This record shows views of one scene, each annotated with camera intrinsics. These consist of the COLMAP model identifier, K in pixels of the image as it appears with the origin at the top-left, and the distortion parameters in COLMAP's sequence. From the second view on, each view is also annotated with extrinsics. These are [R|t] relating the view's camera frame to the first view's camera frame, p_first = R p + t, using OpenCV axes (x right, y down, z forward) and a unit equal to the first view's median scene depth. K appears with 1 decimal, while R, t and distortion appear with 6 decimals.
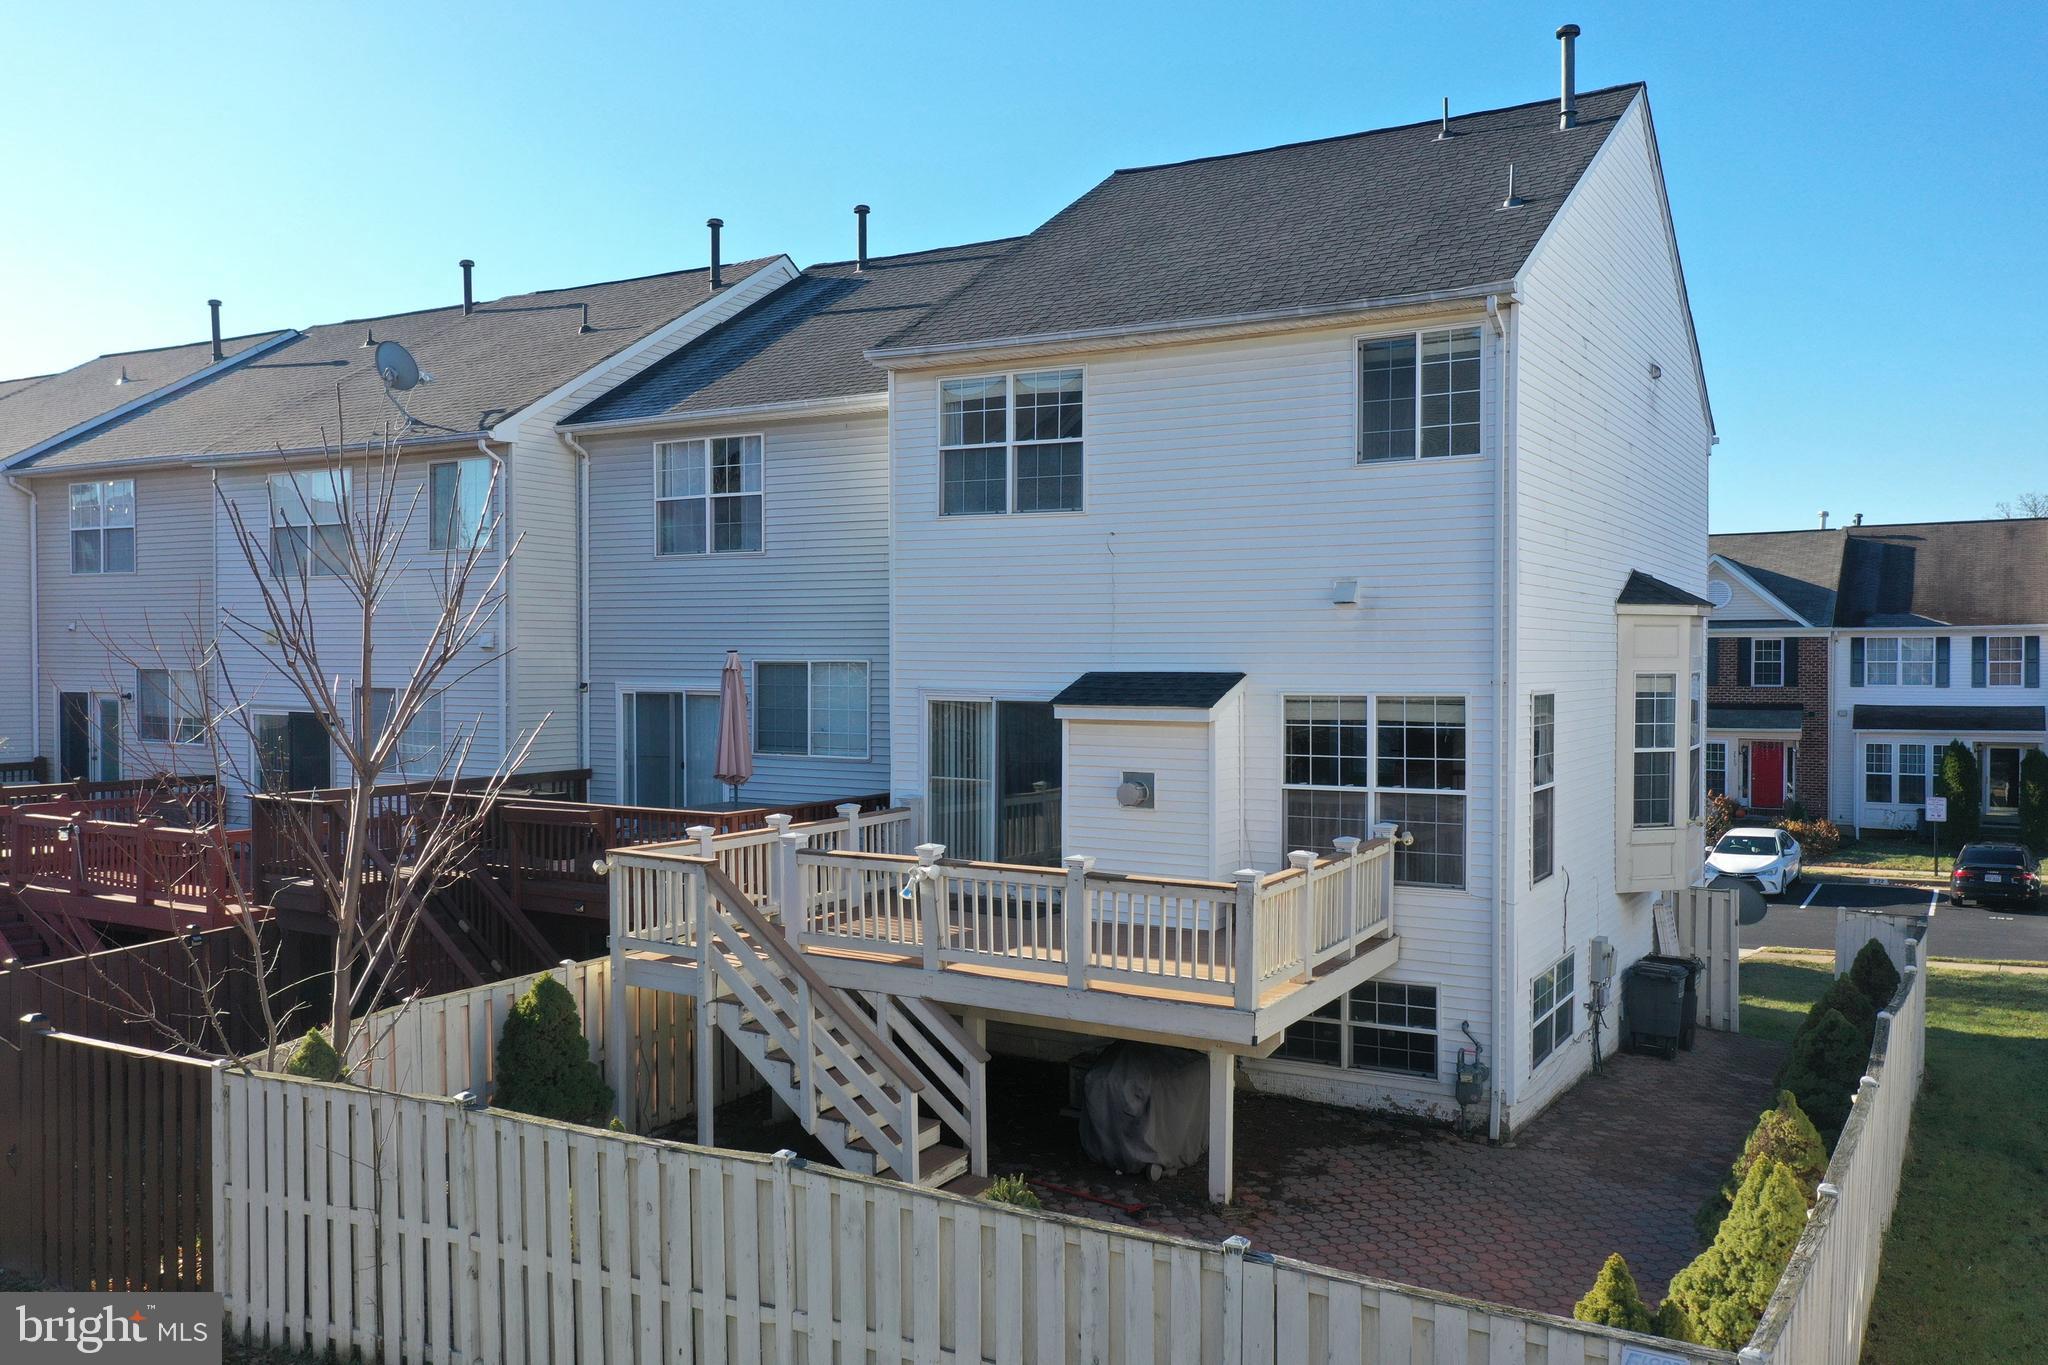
lens RADIAL K [[1643.2, 0, 1038.2], [0, 1643.2, 682.7], [0, 0, 1]] dist [0.001005, 0.008074]
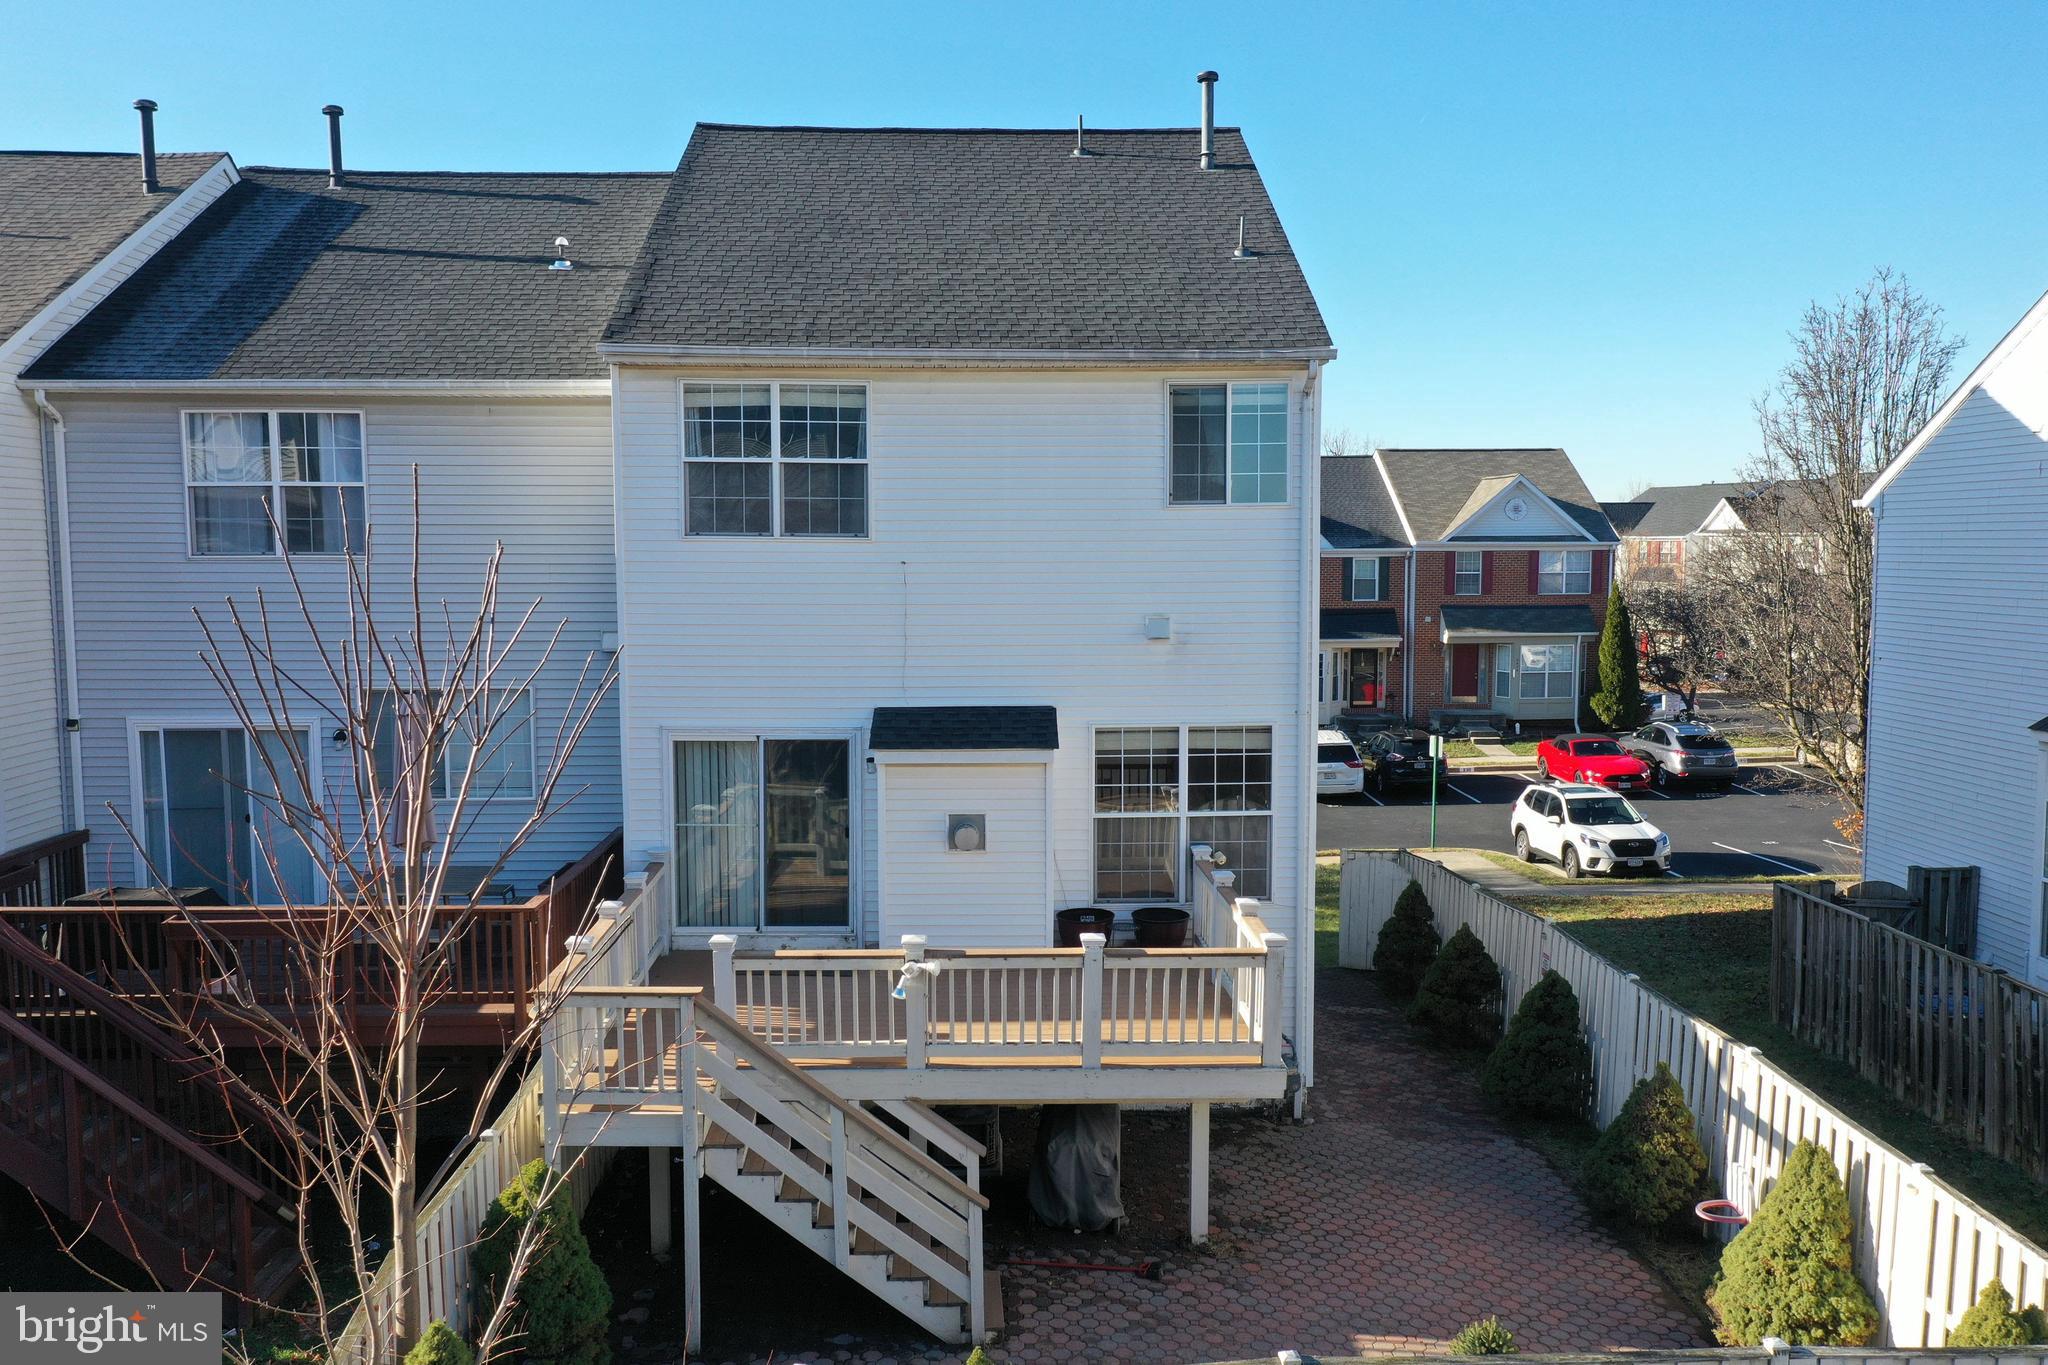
lens RADIAL K [[1624.5, 0, 1024.0], [0, 1624.5, 682.5], [0, 0, 1]] dist [0.014607, 0.000208]
pose [[0.843928, -0.048251, 0.534282, -0.414800], [0.010099, 0.997199, 0.074106, -0.092889], [-0.536361, -0.057144, 0.842052, 0.166594]]
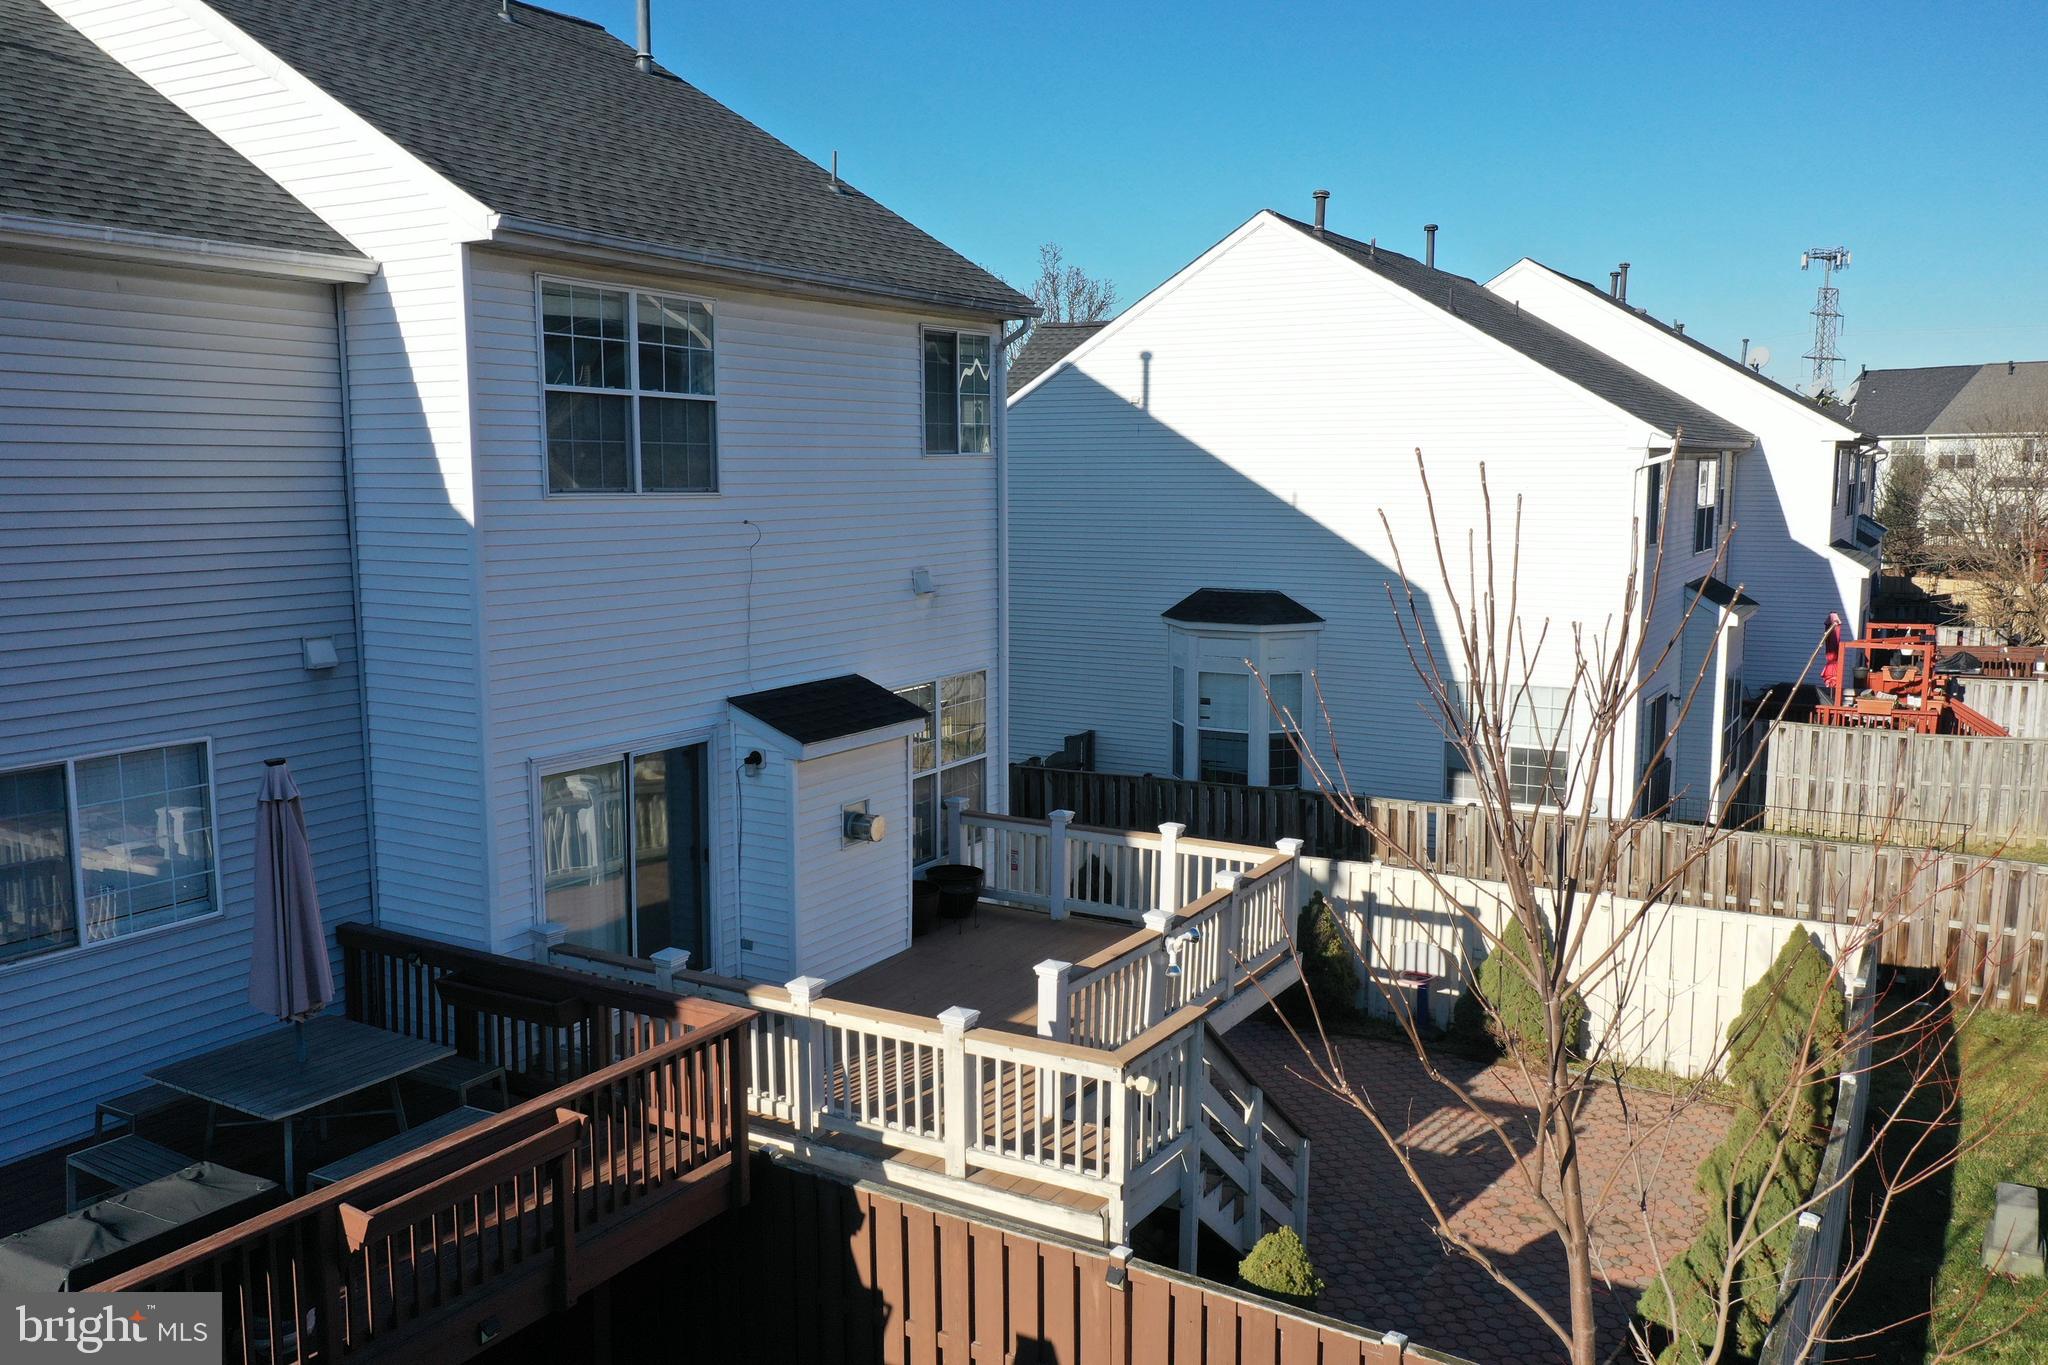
lens RADIAL K [[1624.5, 0, 1024.0], [0, 1624.5, 682.5], [0, 0, 1]] dist [0.014607, 0.000208]
pose [[0.004872, -0.133594, 0.991024, -0.767754], [0.016869, 0.990906, 0.133495, -0.119721], [-0.999846, 0.016067, 0.007081, 0.883680]]
